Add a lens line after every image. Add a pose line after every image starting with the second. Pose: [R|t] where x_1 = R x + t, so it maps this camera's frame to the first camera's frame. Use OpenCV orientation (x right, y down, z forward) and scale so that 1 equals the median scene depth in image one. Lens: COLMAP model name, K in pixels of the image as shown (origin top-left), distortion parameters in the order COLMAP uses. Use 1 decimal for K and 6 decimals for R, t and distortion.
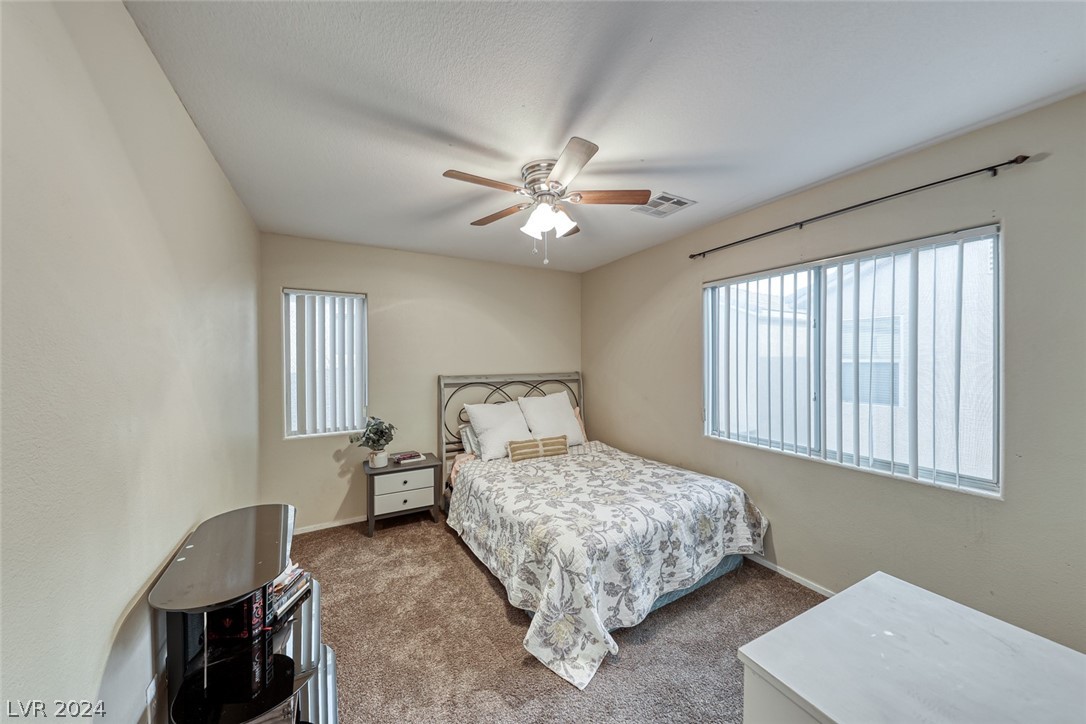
lens RADIAL K [[379.7, 0, 544.5], [0, 379.7, 361.3], [0, 0, 1]] dist [-0.000135, -0.003056]
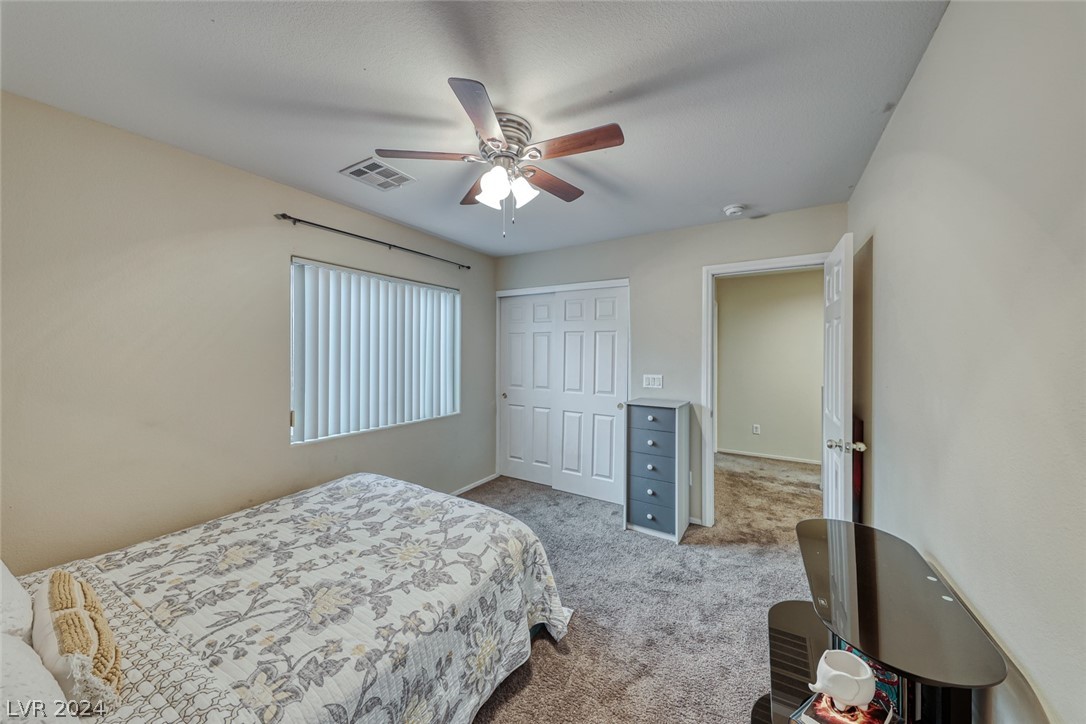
lens RADIAL K [[379.7, 0, 540.9], [0, 379.7, 355.3], [0, 0, 1]] dist [-0.000135, -0.003056]
pose [[-0.510459, -0.001674, 0.859900, -0.551792], [0.007347, 0.999953, 0.006309, 0.004166], [-0.859871, 0.009538, -0.510423, 0.972916]]
